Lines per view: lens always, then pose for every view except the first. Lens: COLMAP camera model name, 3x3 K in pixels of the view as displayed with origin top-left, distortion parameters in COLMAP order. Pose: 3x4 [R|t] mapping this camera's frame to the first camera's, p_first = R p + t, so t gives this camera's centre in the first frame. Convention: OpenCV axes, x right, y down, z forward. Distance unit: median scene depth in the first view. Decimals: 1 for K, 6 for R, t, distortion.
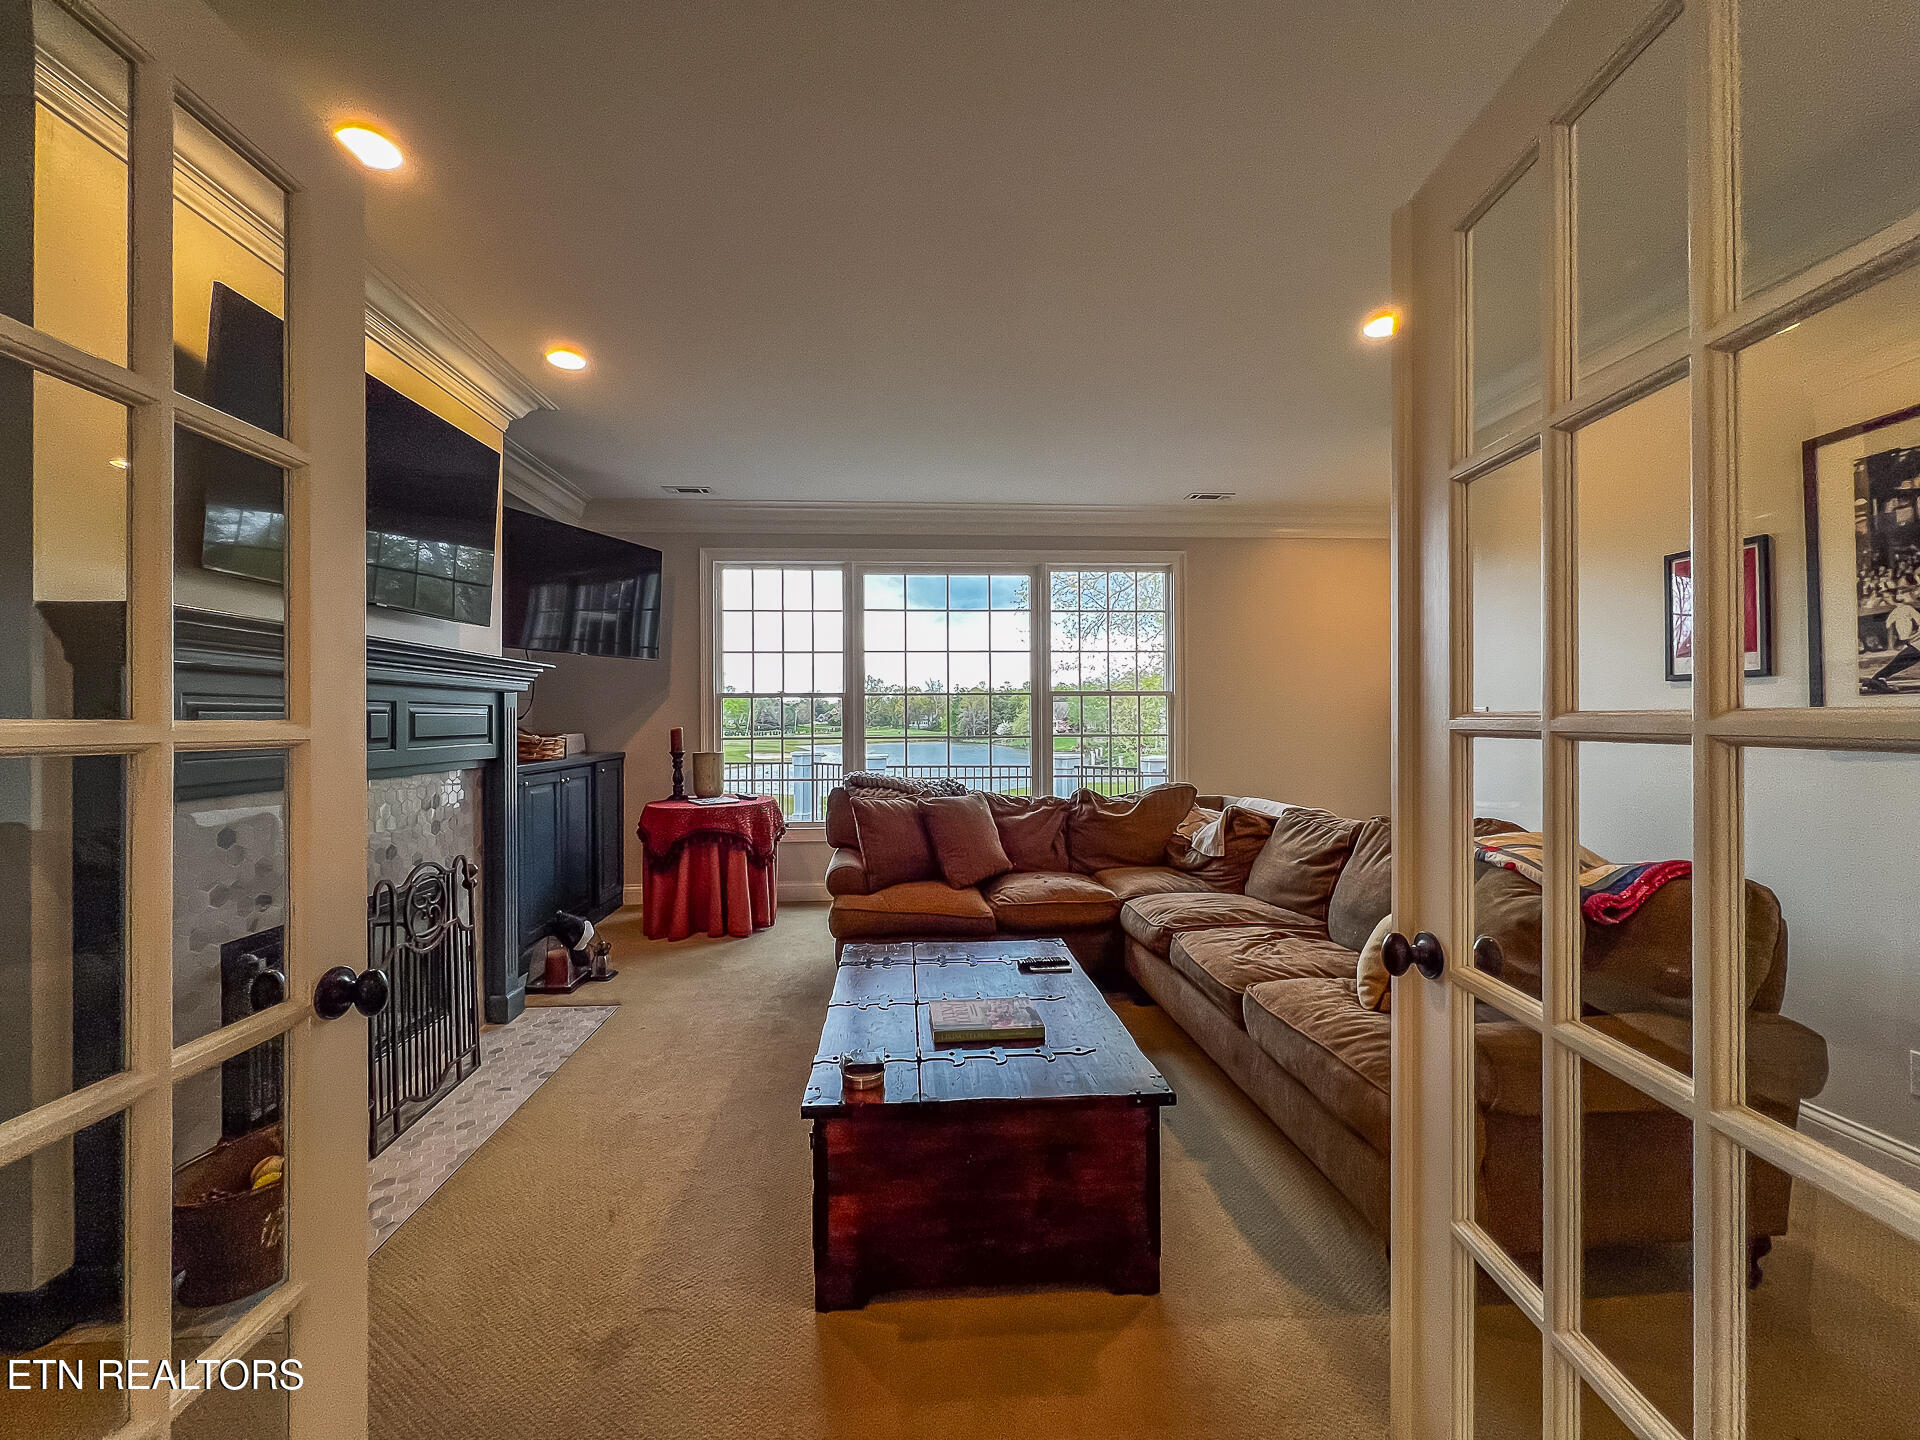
lens RADIAL K [[770.3, 0, 956.3], [0, 770.3, 717.9], [0, 0, 1]] dist [-0.001629, -0.000105]
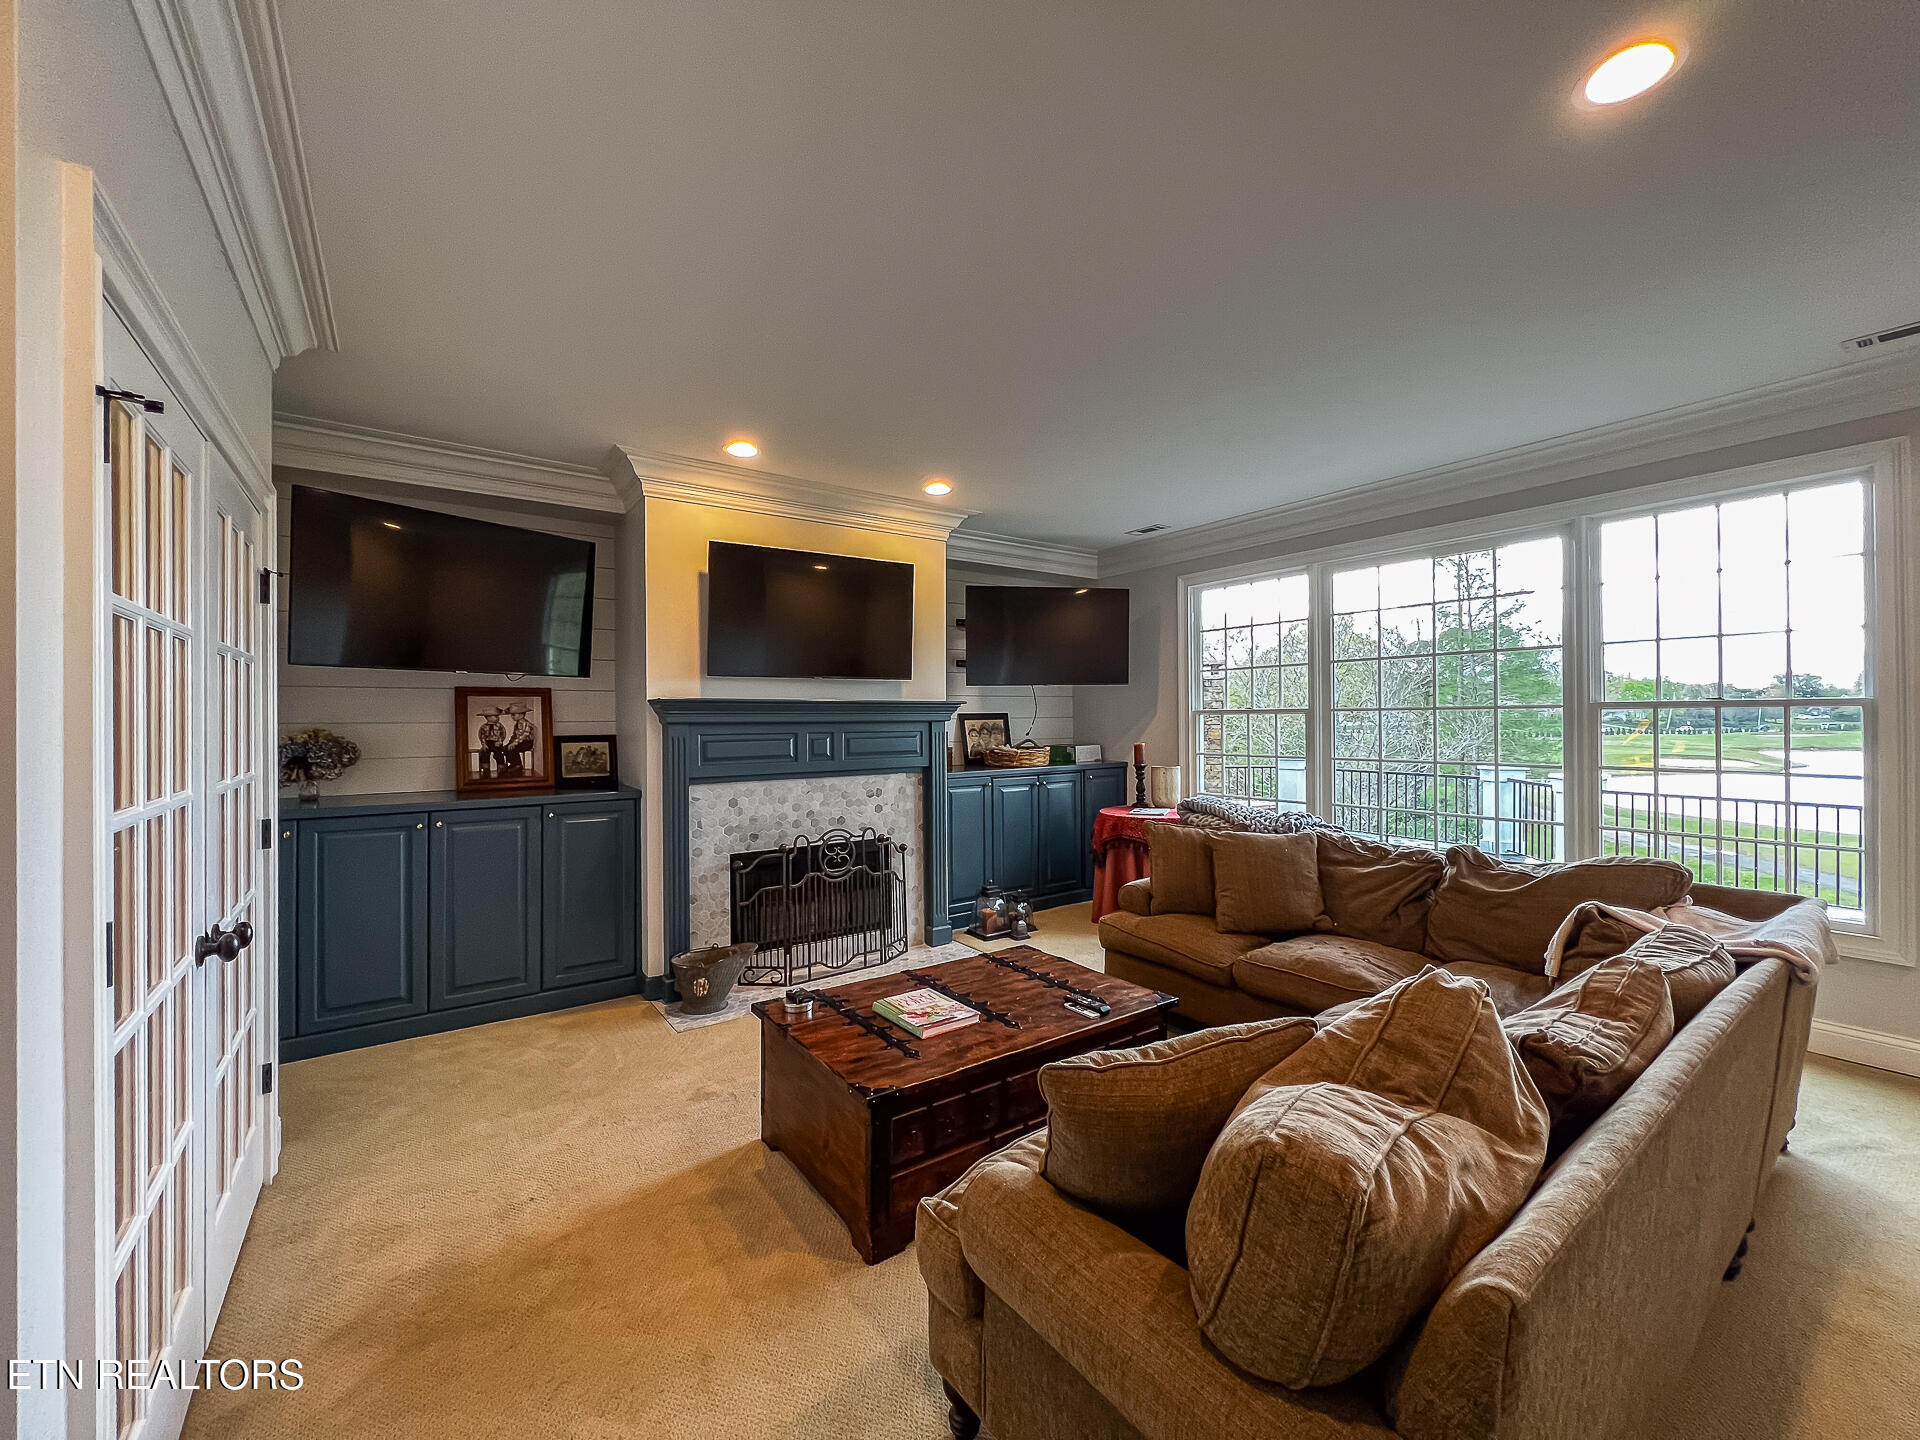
lens RADIAL K [[770.3, 0, 949.7], [0, 770.3, 721.2], [0, 0, 1]] dist [-0.001629, -0.000105]
pose [[0.522855, 0.003424, -0.852415, 0.505319], [0.006602, 0.999946, 0.008066, -0.034251], [0.852396, -0.009845, 0.522804, 0.190747]]
